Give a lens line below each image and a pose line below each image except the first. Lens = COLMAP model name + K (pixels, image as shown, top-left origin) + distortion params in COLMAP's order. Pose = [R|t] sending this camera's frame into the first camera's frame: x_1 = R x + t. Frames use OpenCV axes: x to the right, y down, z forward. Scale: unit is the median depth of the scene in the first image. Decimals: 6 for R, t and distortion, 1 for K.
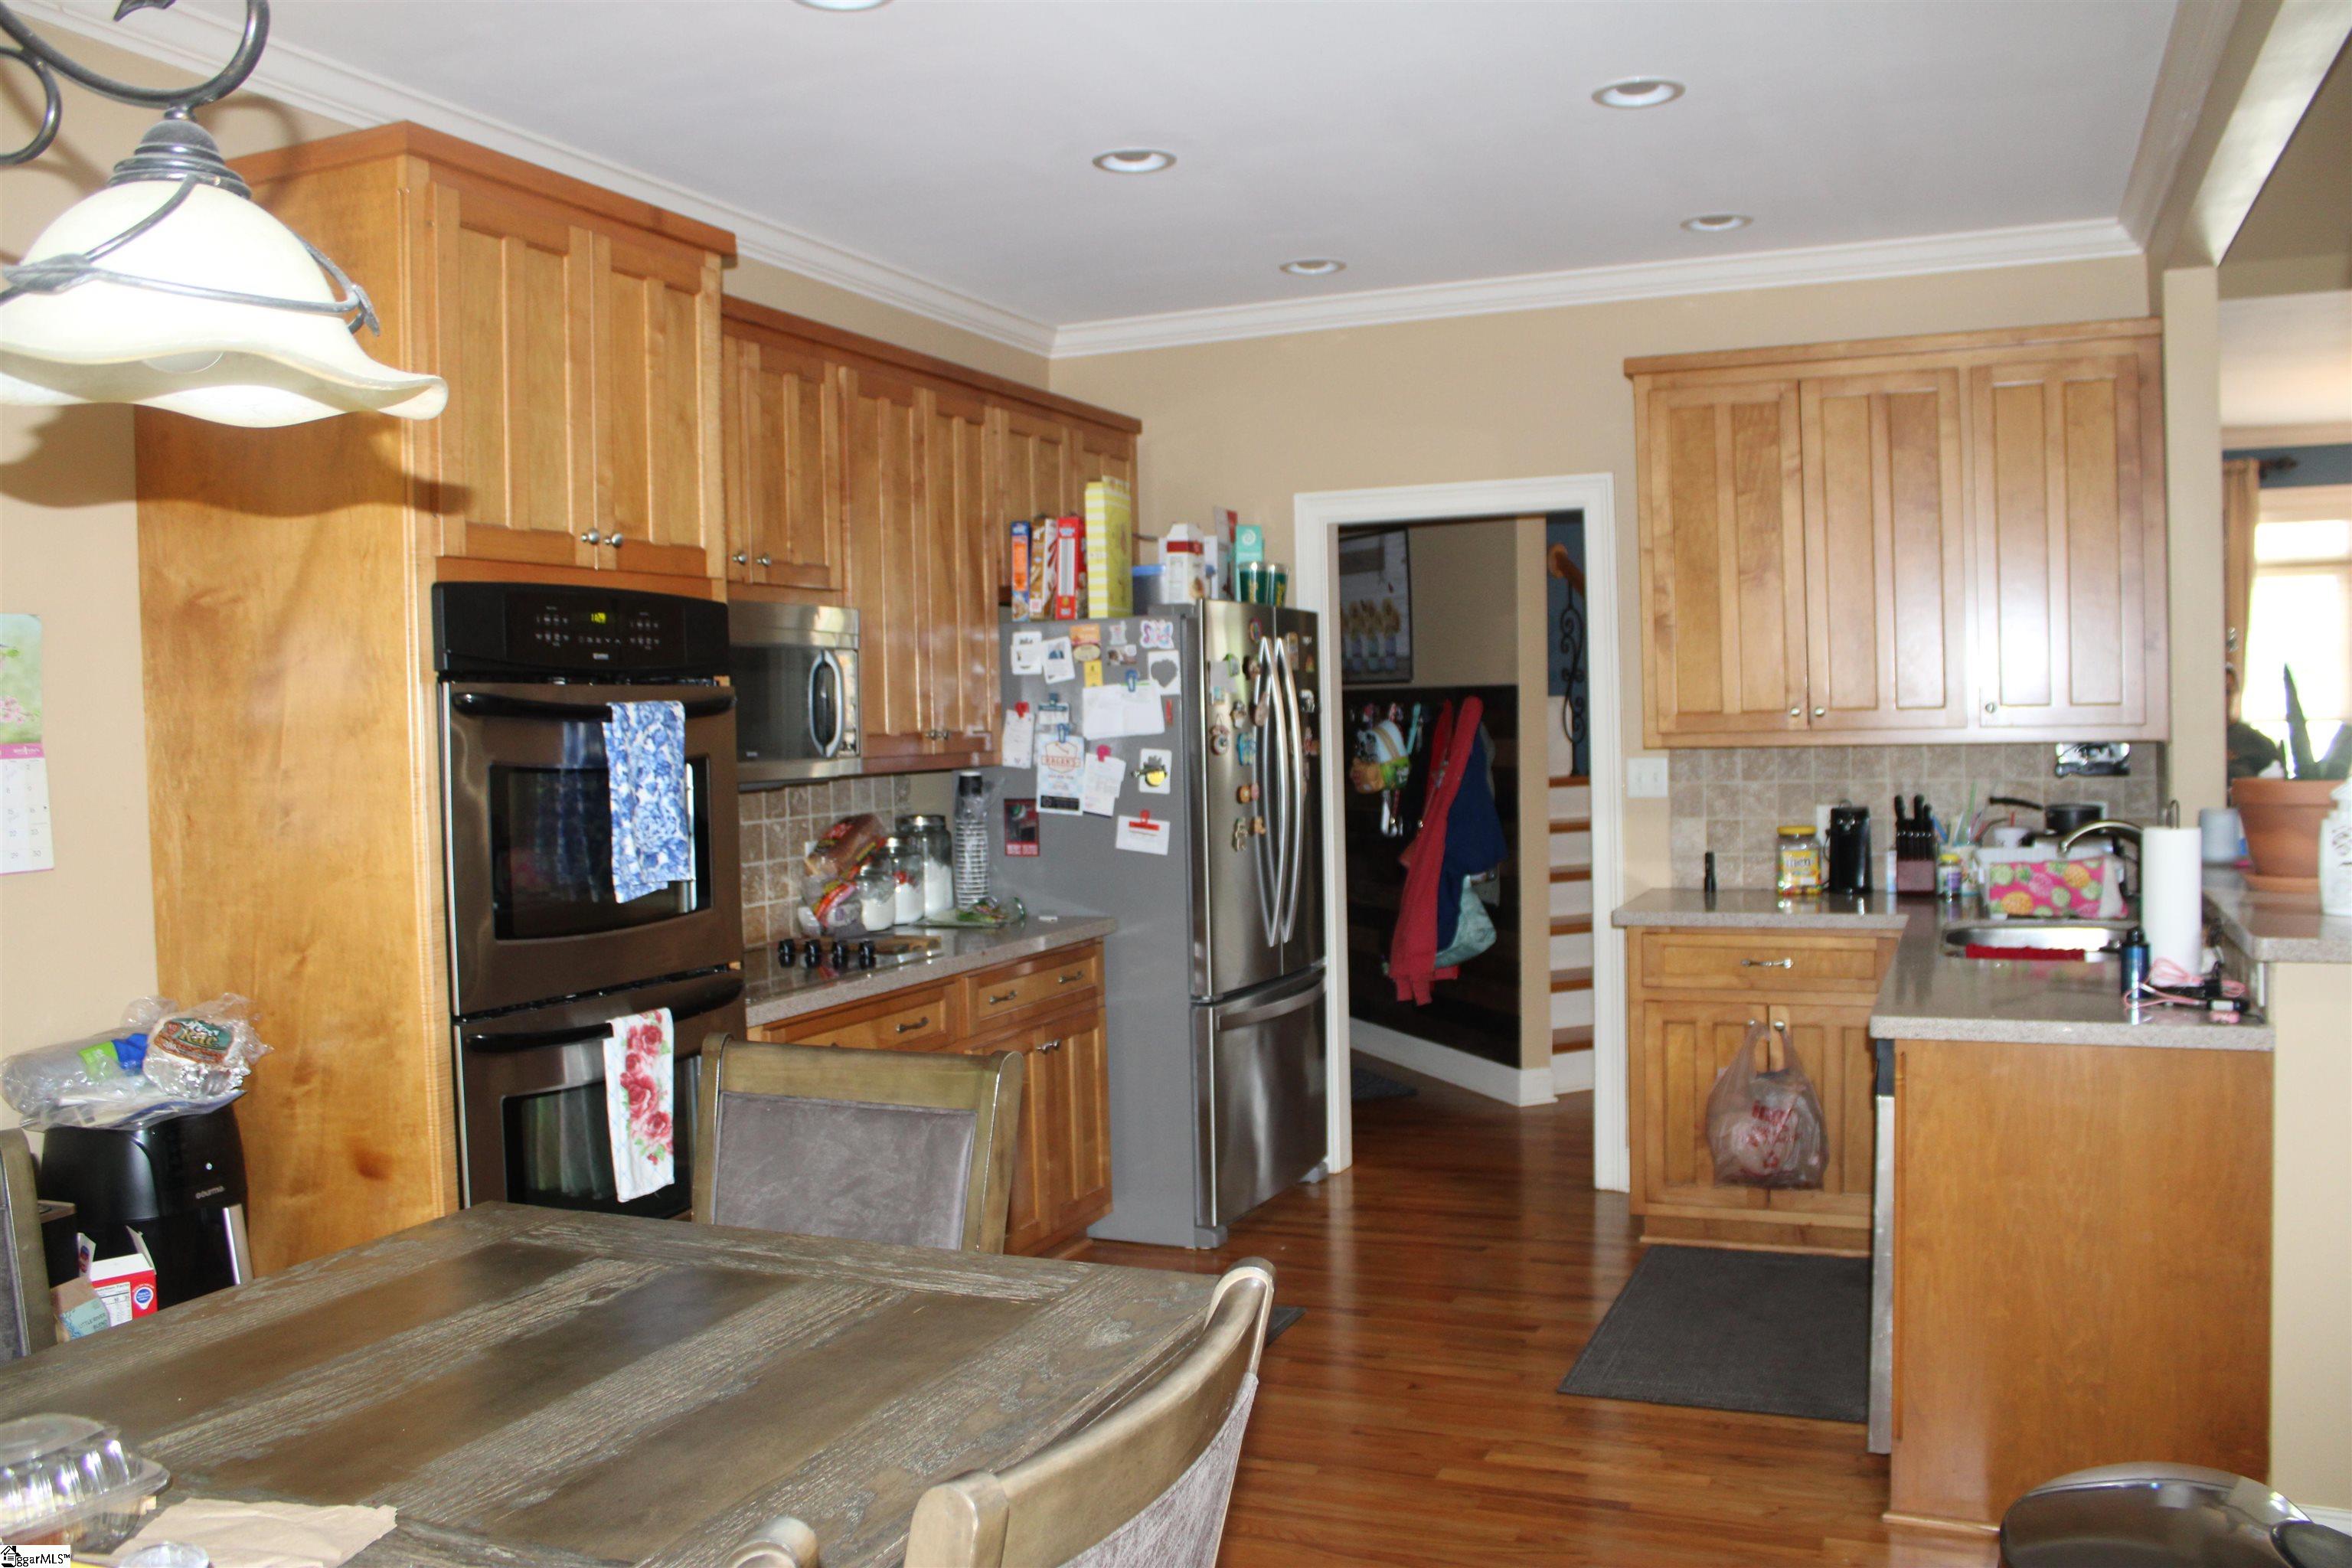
lens RADIAL K [[1958.3, 0, 1187.2], [0, 1958.3, 781.3], [0, 0, 1]] dist [-0.157785, 0.132941]
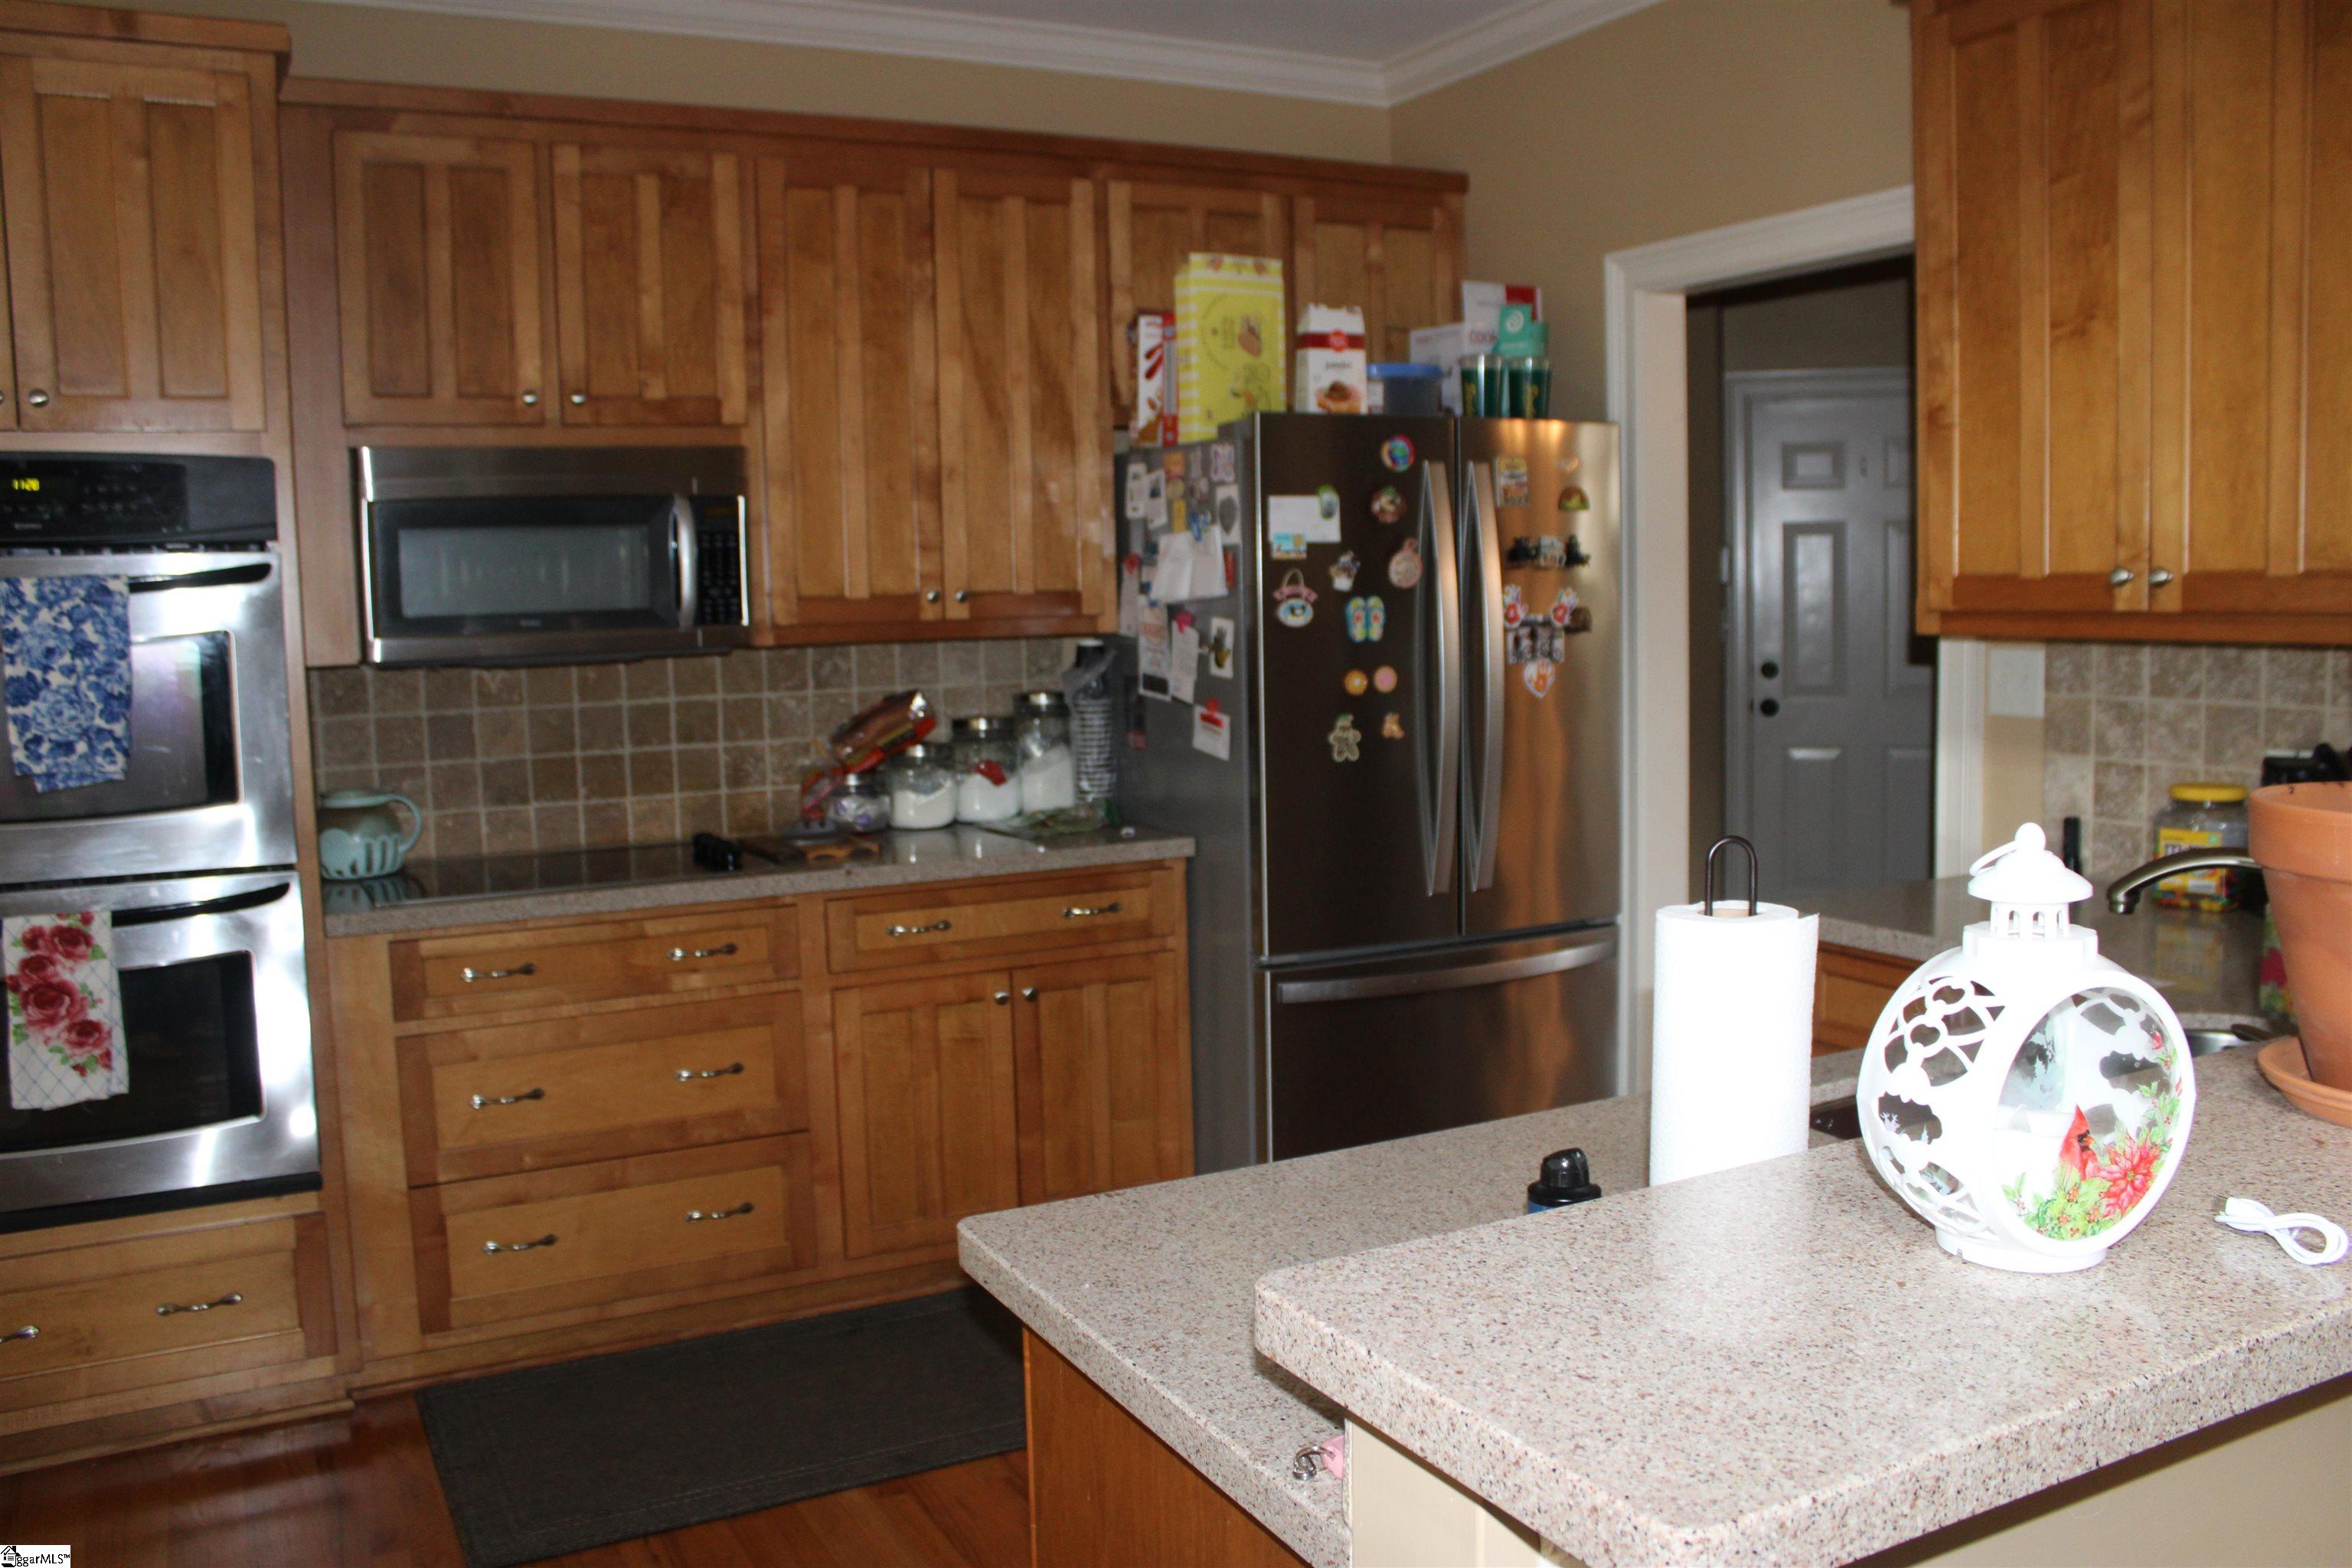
lens RADIAL K [[1958.3, 0, 1183.3], [0, 1958.3, 768.6], [0, 0, 1]] dist [-0.157785, 0.132941]
pose [[0.771631, 0.069335, -0.632280, 0.527803], [-0.018153, 0.996037, 0.087070, -0.028226], [0.635811, -0.055708, 0.769832, 0.491709]]
